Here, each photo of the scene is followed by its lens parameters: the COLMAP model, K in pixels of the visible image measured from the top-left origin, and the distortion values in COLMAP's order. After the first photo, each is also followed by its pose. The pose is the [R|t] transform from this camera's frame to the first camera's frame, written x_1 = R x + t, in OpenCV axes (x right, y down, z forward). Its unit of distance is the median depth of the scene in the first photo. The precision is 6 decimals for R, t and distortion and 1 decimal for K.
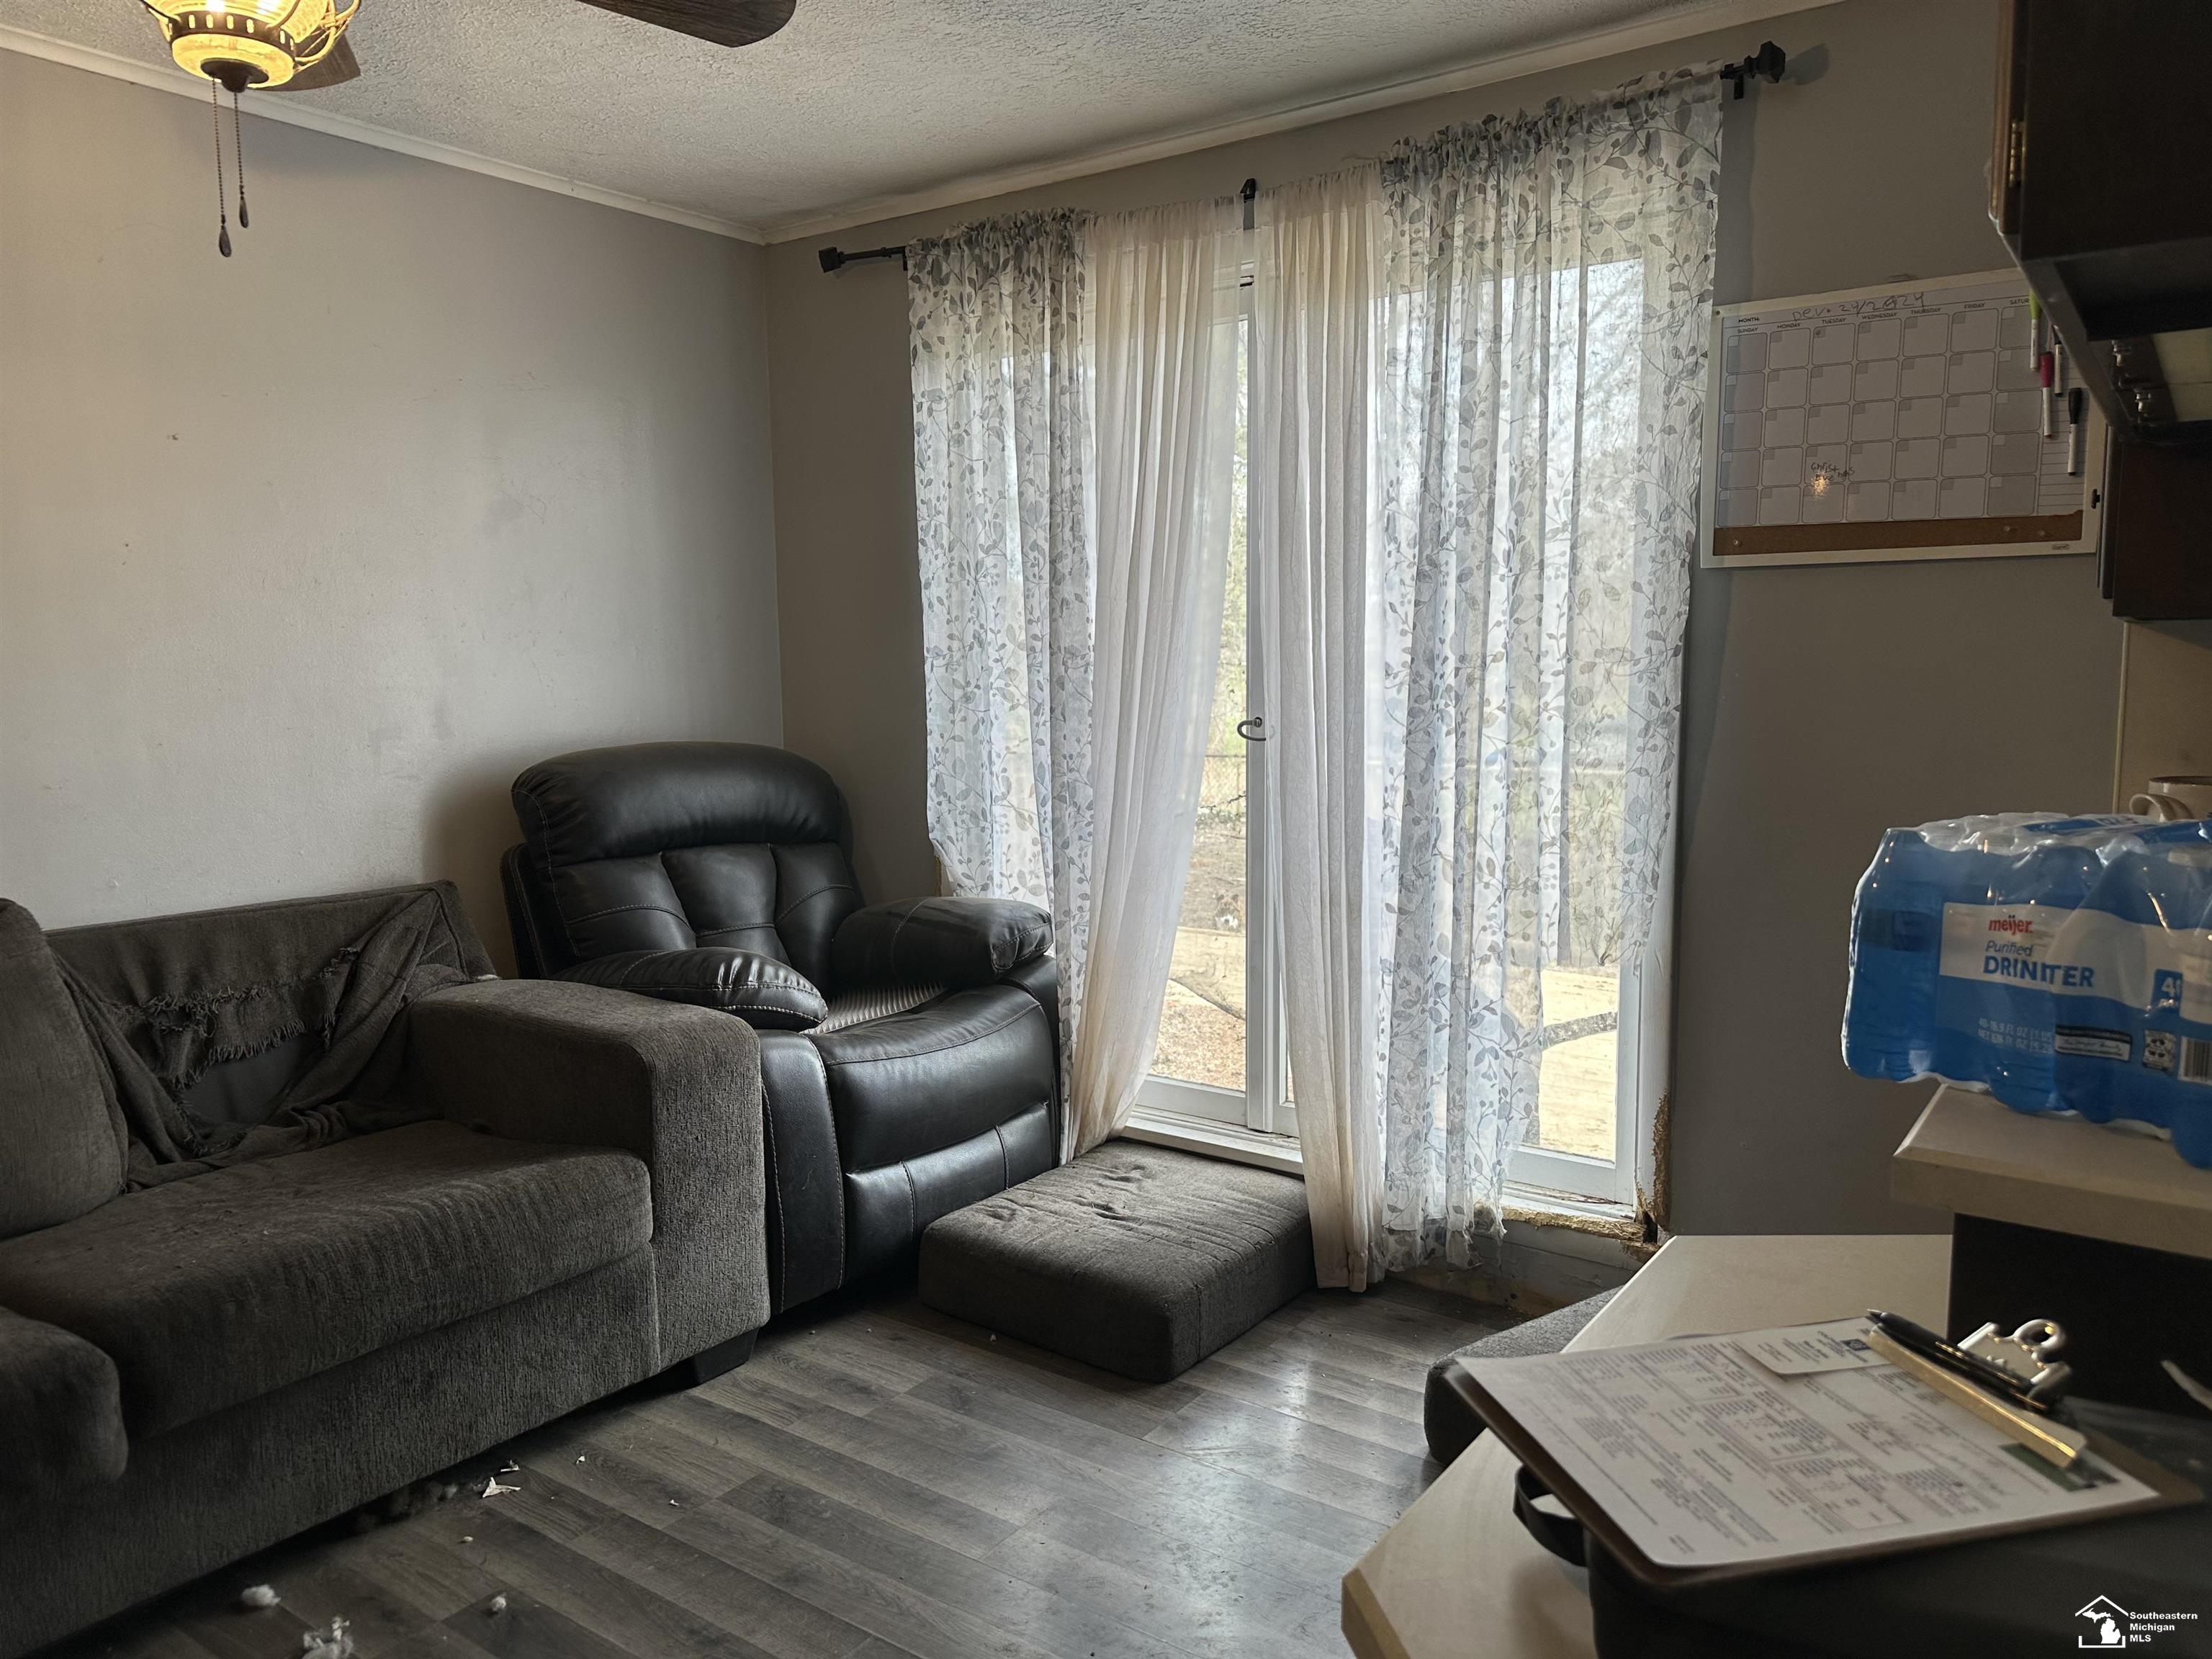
lens RADIAL K [[1568.2, 0, 1106.7], [0, 1568.2, 830.4], [0, 0, 1]] dist [-0.000632, -0.000066]
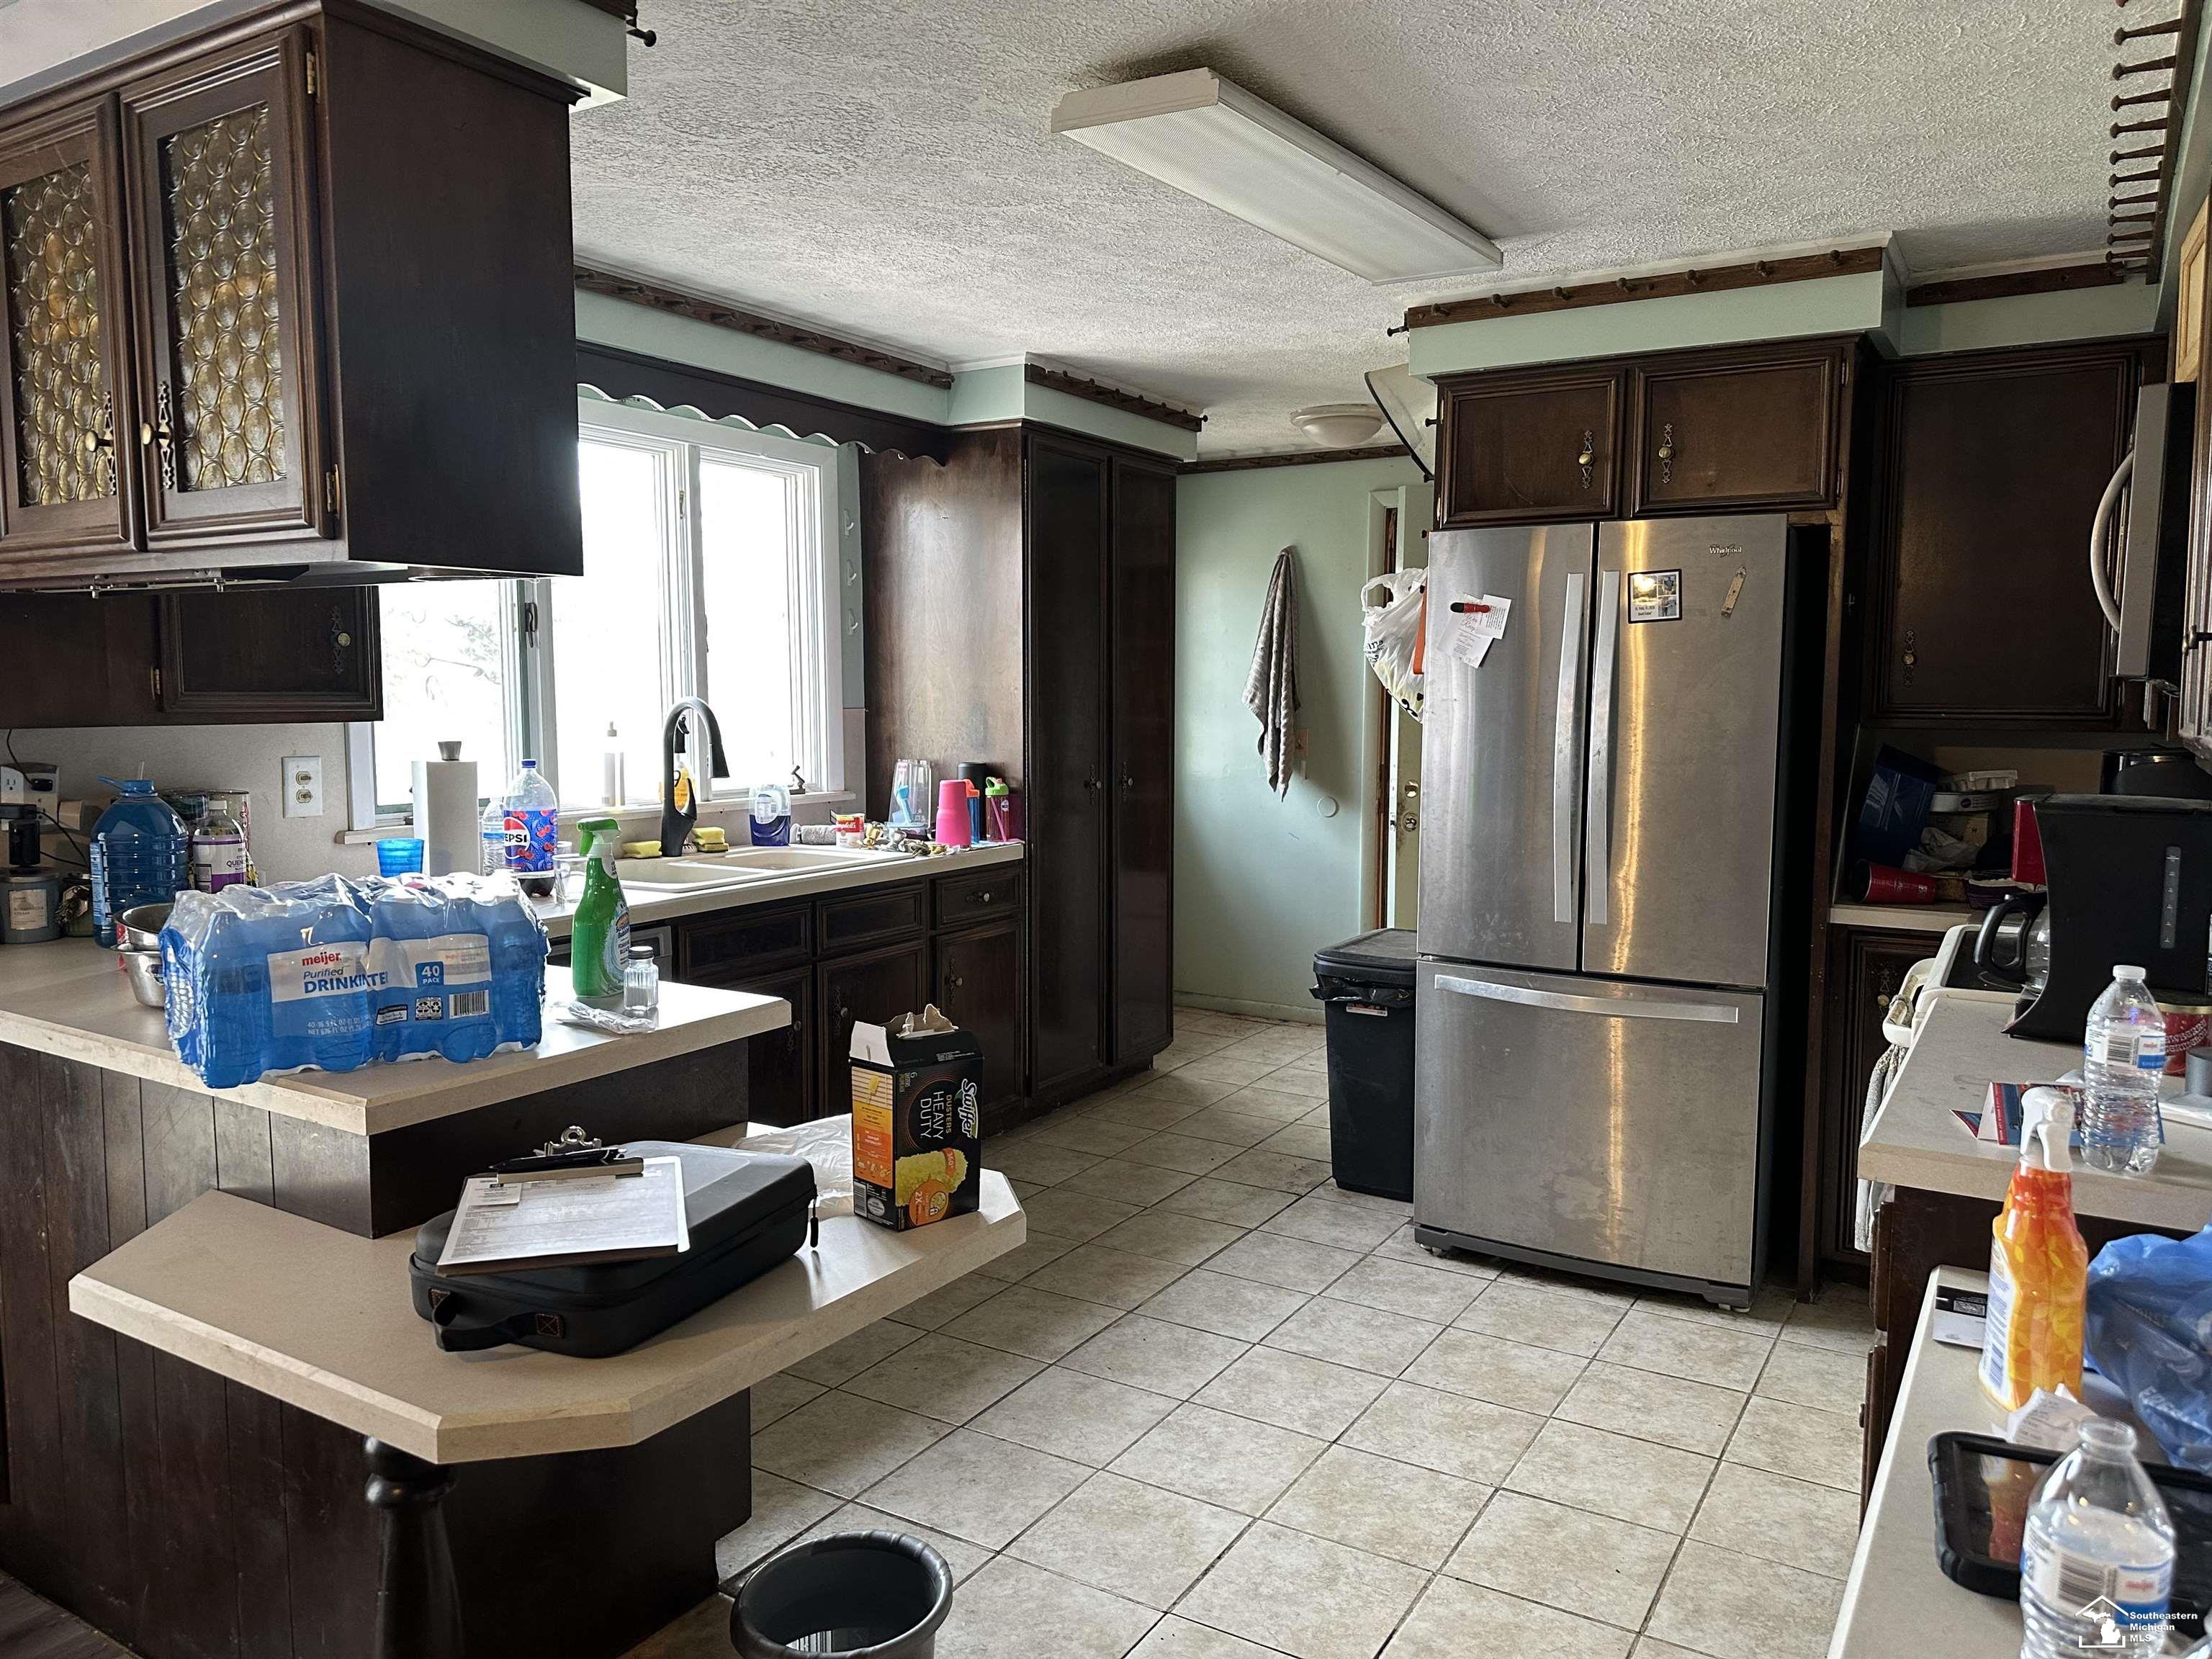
lens RADIAL K [[1568.2, 0, 1108.0], [0, 1568.2, 834.3], [0, 0, 1]] dist [-0.000632, -0.000066]
pose [[-0.068654, -0.088724, 0.993687, -1.055346], [0.105945, 0.989757, 0.095692, -0.133707], [-0.991999, 0.111846, -0.058551, 0.295635]]
